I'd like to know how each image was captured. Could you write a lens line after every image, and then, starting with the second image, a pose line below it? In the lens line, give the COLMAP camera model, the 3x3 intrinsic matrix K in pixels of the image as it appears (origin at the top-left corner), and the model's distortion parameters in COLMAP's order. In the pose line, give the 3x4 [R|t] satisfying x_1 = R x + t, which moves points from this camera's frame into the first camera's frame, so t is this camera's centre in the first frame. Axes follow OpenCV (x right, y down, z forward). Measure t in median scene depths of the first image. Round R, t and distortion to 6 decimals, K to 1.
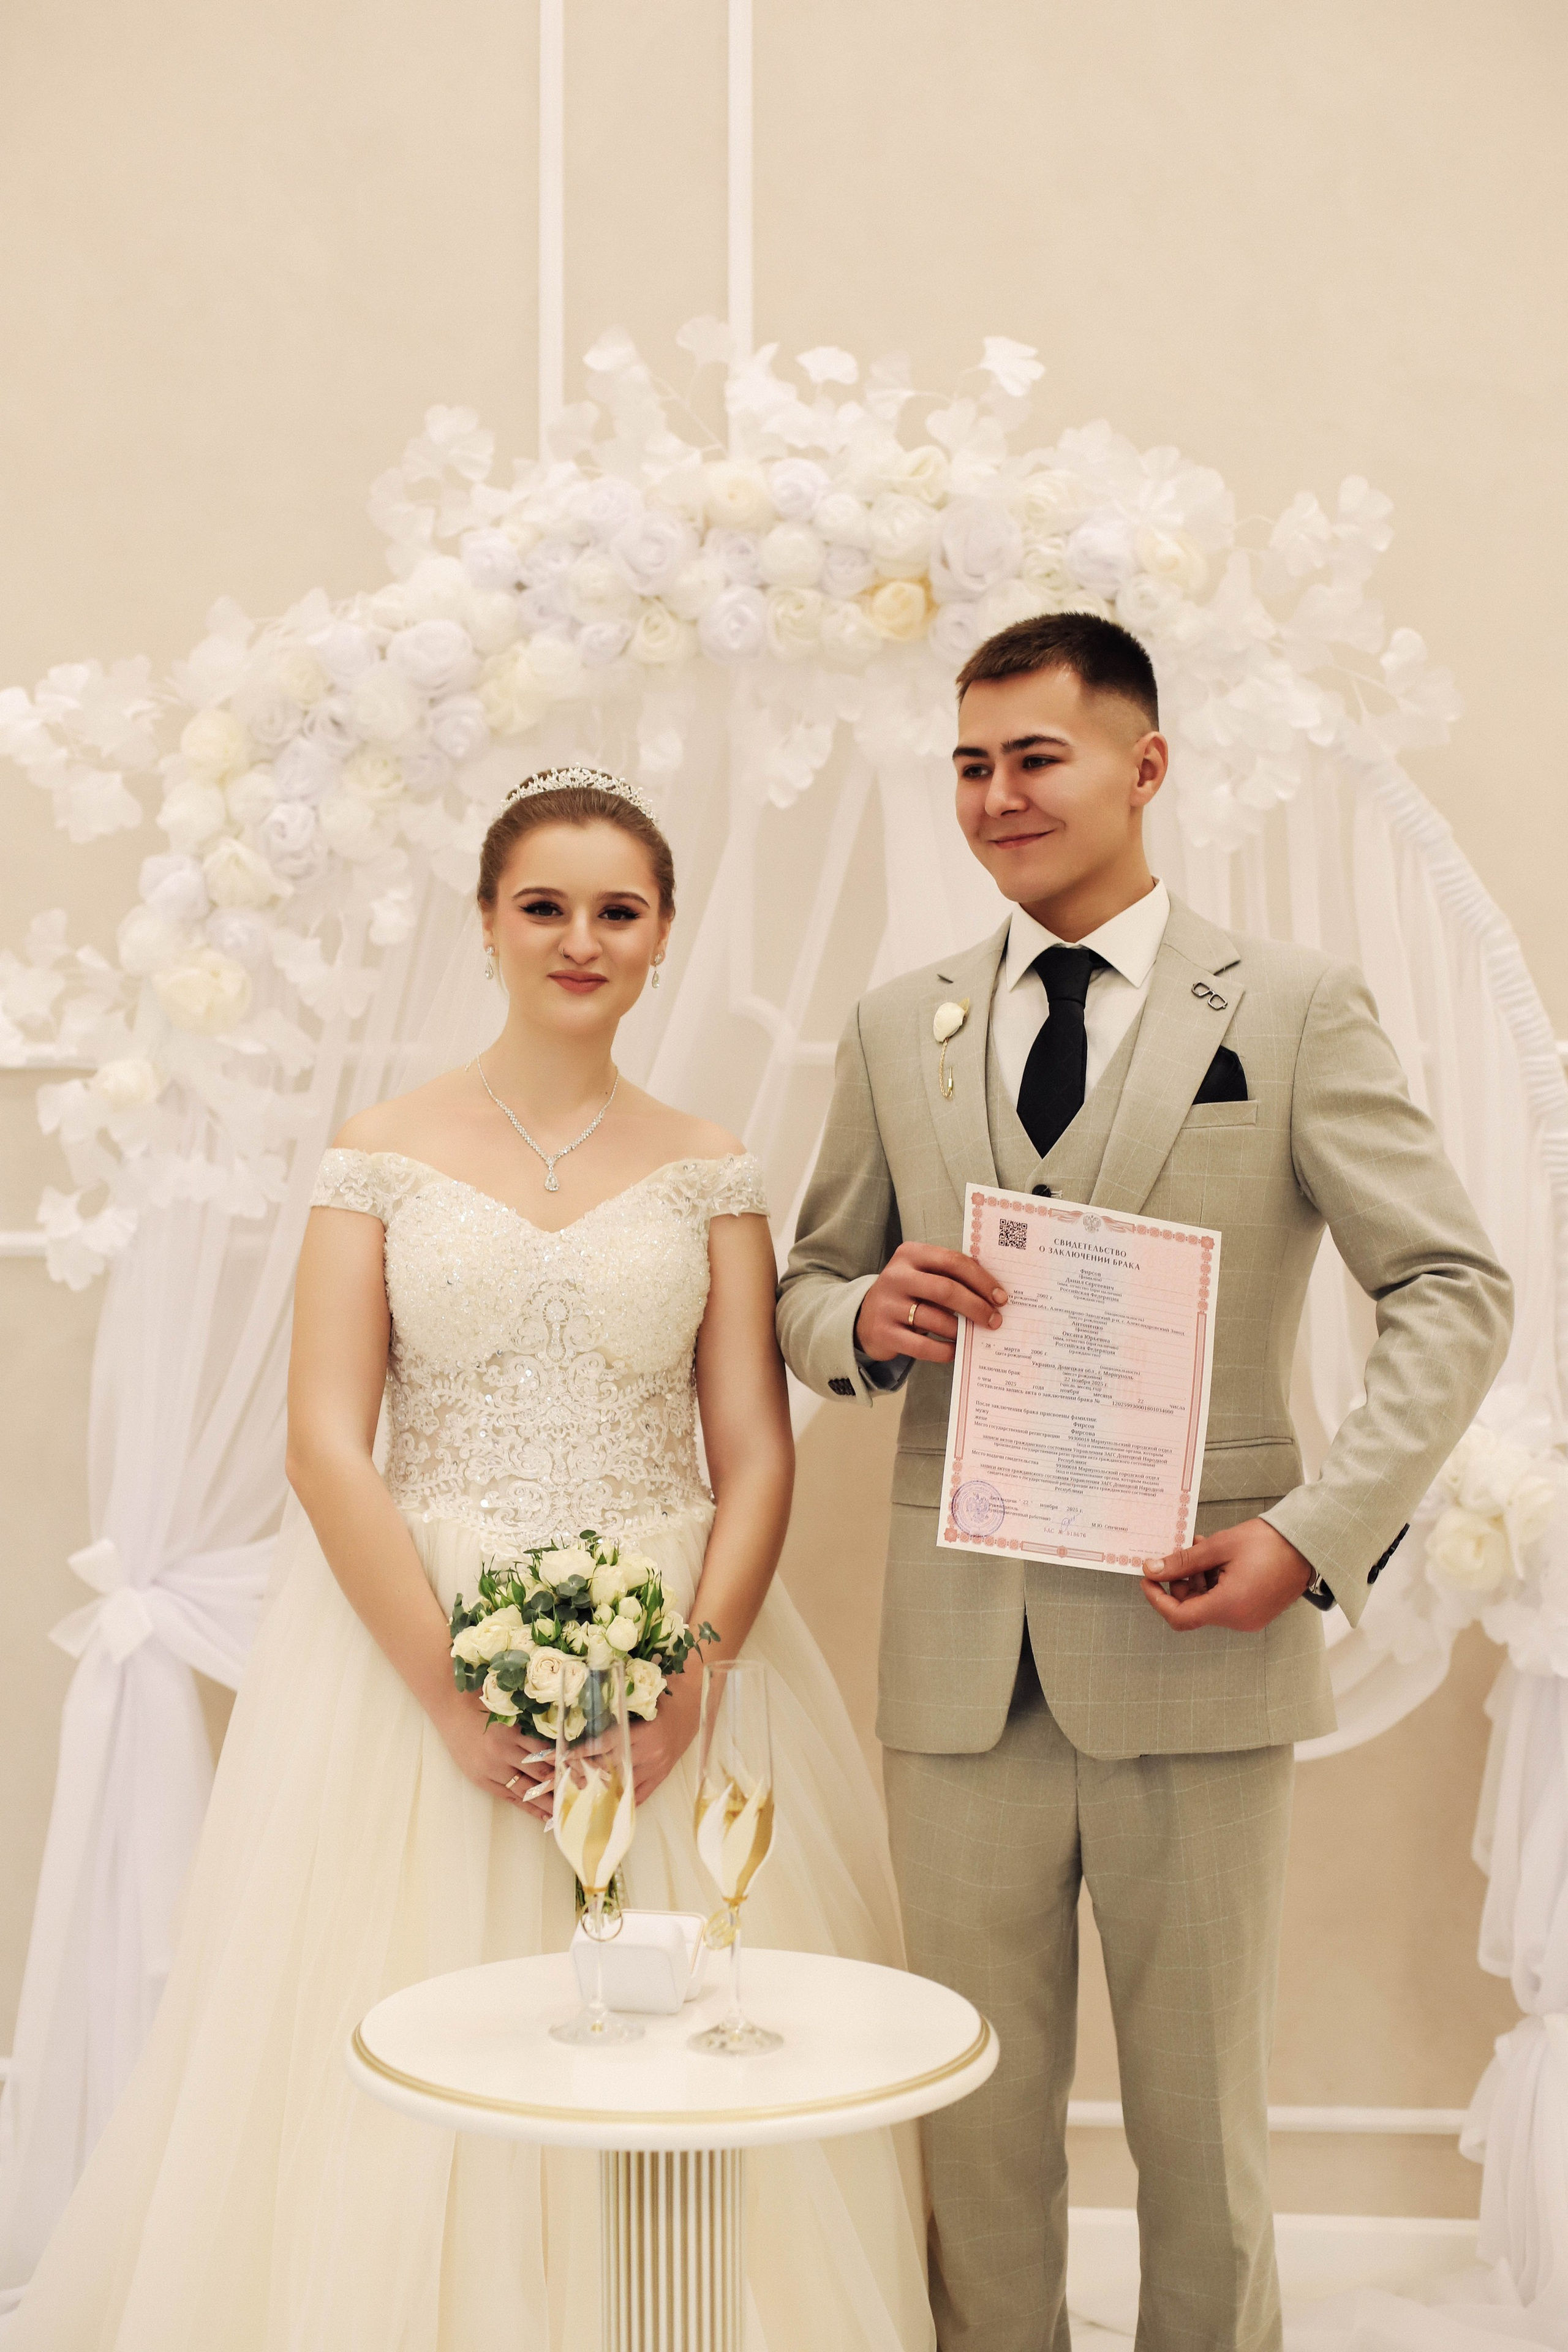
lens RADIAL K [[3421.6, 0, 784.0], [0, 3421.6, 1176.0], [0, 0, 1]] dist [-0.130003, 0.012830]
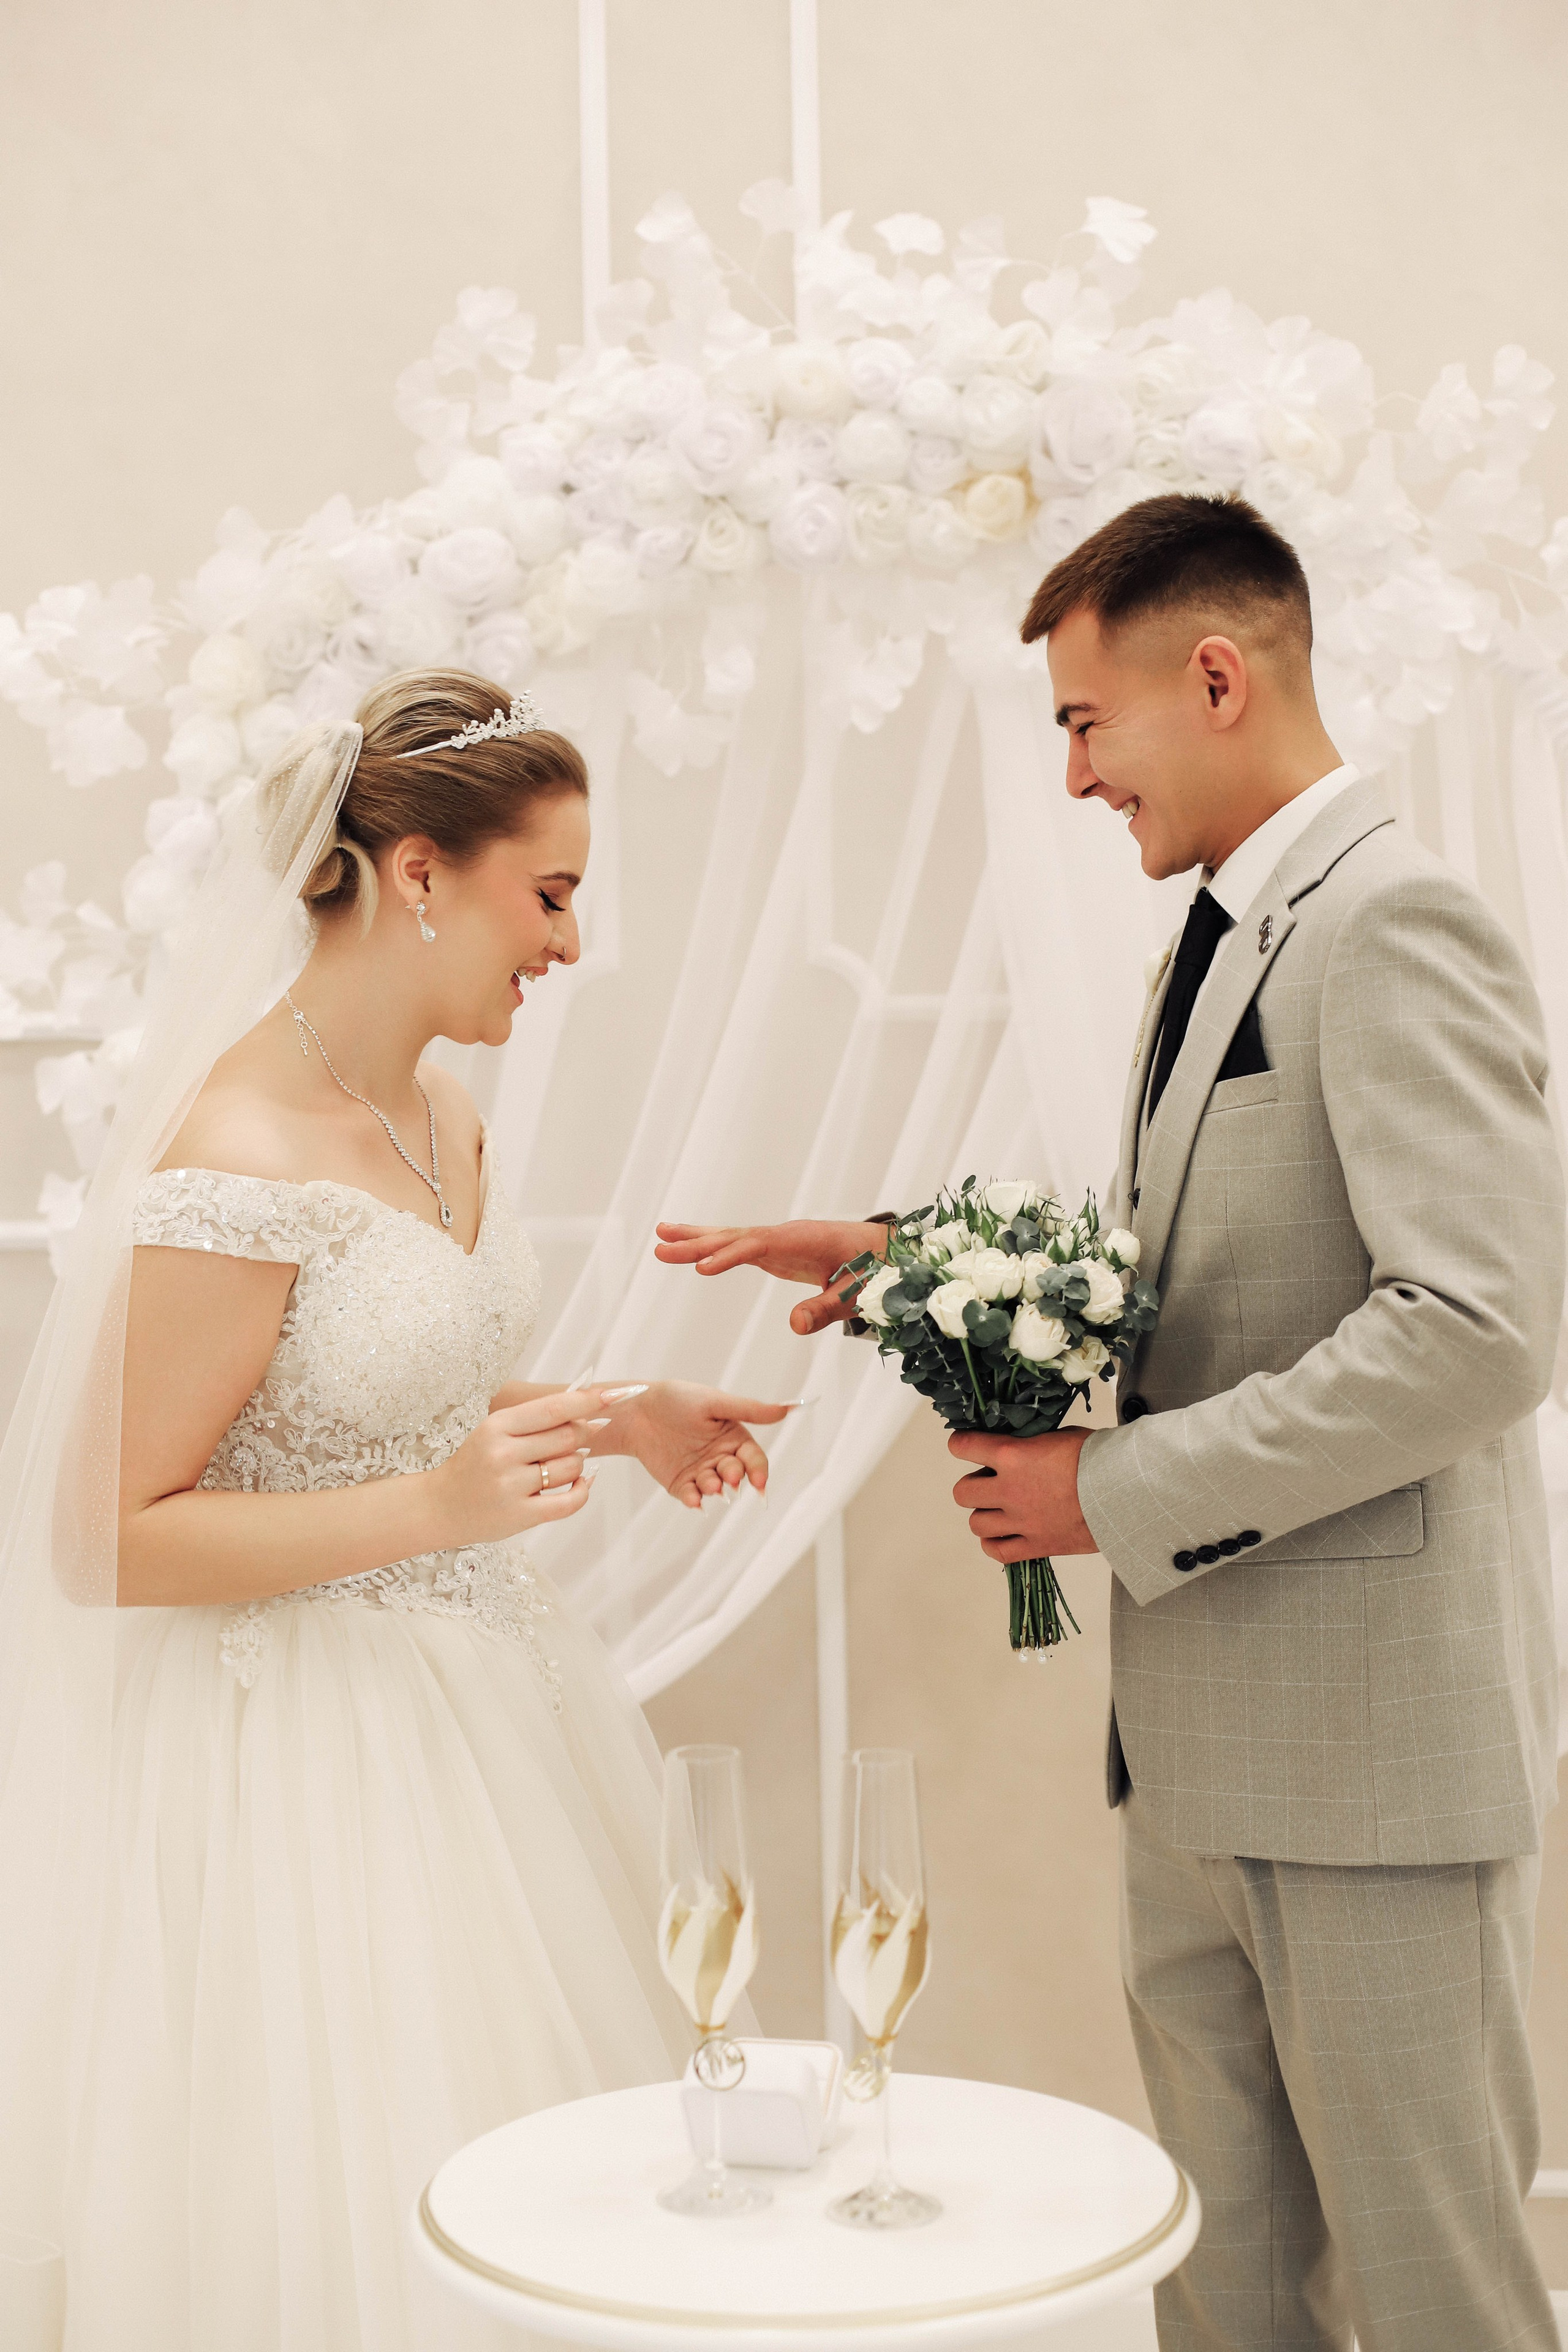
lens RADIAL K [[3421.6, 0, 784.0], [0, 3421.6, 1176.0], [0, 0, 1]] dist [-0.130003, 0.012830]
pose [[0.999824, -0.016946, -0.008045, -0.017013], [0.017044, 0.999779, 0.012266, -0.003768], [0.007835, -0.012401, 0.999892, 0.111458]]
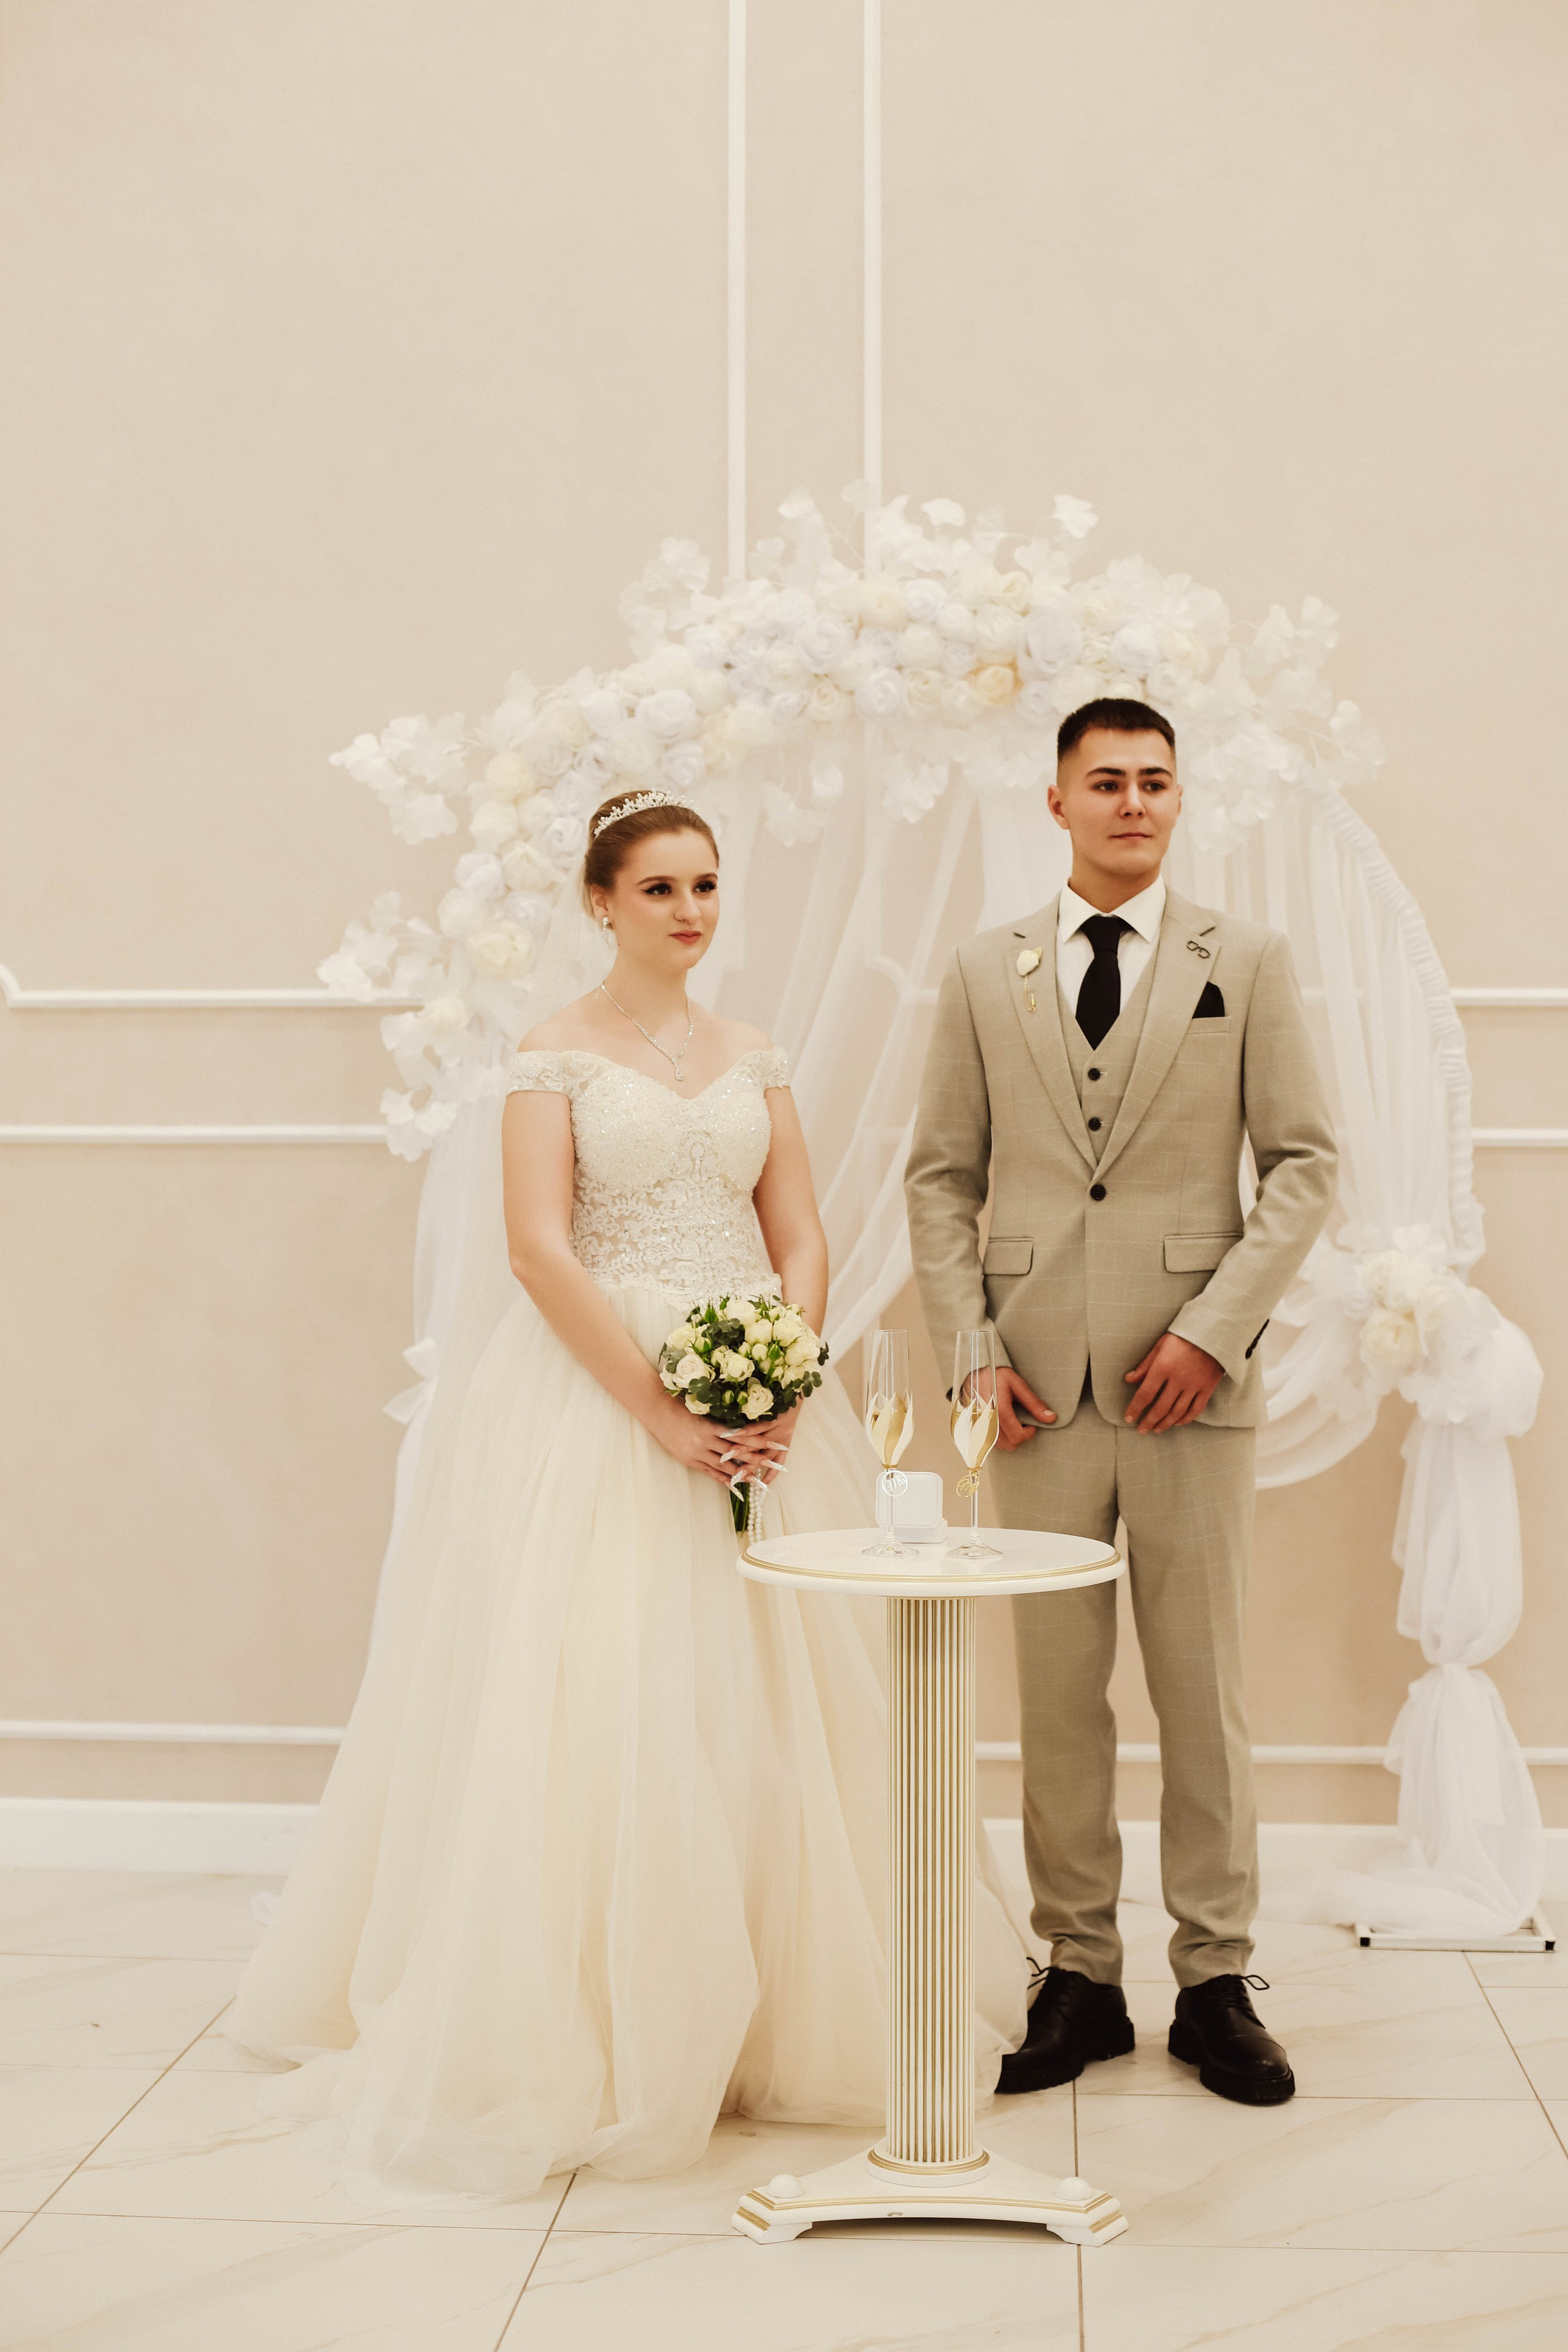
lens RADIAL K [[3421.6, 0, 784.0], [0, 3421.6, 1176.0], [0, 0, 1]] dist [-0.130003, 0.012830]
pose [[0.999477, 0.000790, 0.032320, -0.100715], [-0.000824, 0.999999, 0.001021, 0.038932], [-0.032320, -0.001047, 0.999477, -0.430296]]
